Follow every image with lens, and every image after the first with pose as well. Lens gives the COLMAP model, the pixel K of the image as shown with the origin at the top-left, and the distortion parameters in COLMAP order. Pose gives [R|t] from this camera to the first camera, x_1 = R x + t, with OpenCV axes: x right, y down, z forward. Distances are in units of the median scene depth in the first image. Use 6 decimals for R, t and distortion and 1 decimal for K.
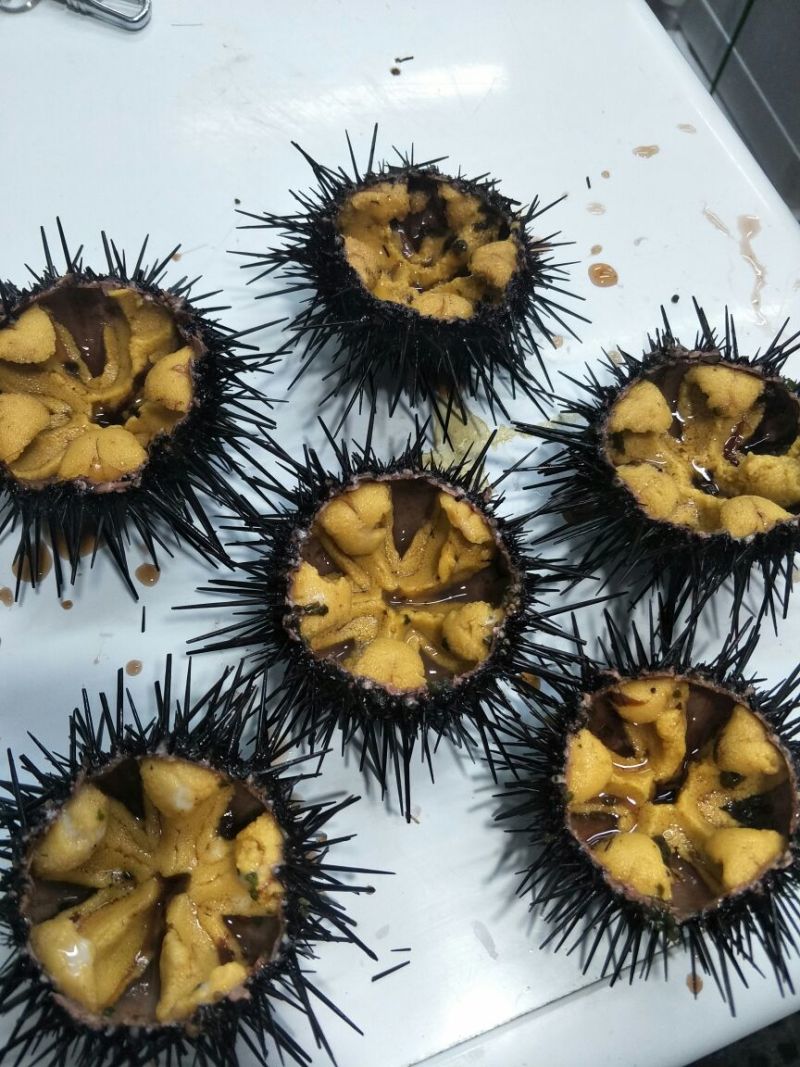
lens RADIAL K [[796.7, 0, 397.0], [0, 796.7, 522.4], [0, 0, 1]] dist [-0.072507, 0.016163]
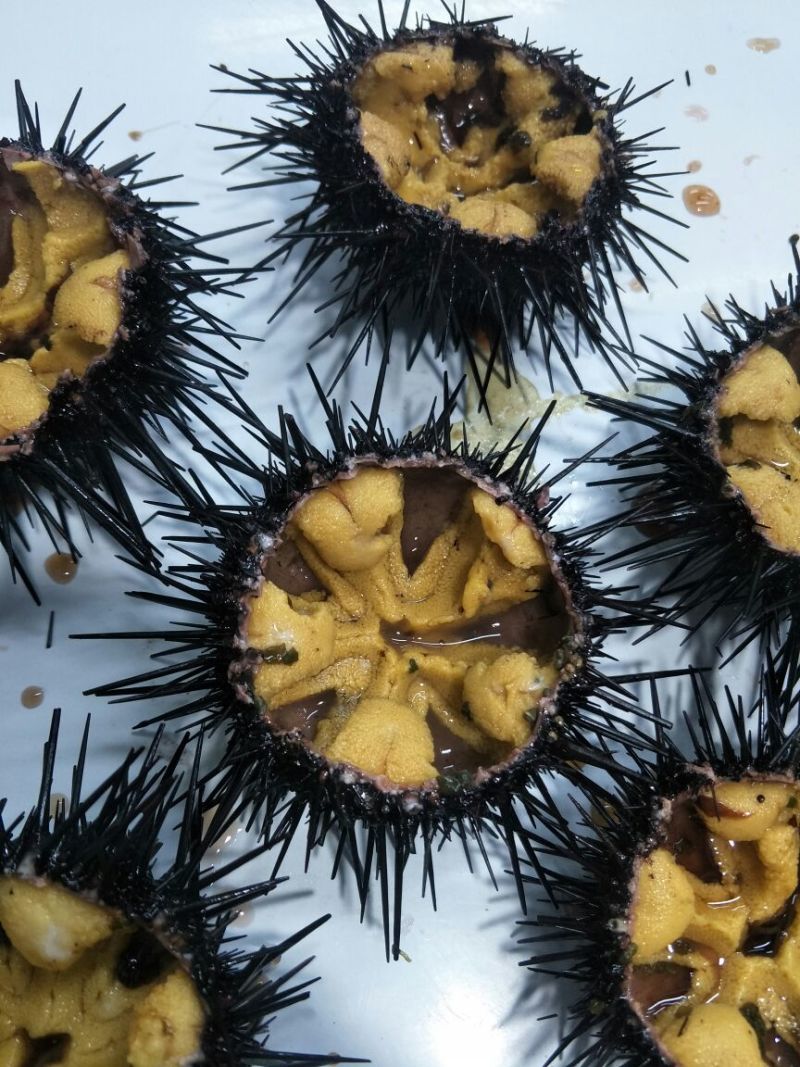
lens RADIAL K [[796.7, 0, 403.6], [0, 796.7, 511.2], [0, 0, 1]] dist [-0.072507, 0.016163]
pose [[0.997685, 0.067904, 0.003711, -0.007358], [-0.068005, 0.996129, 0.055705, -0.051088], [0.000086, -0.055828, 0.998440, 0.303991]]
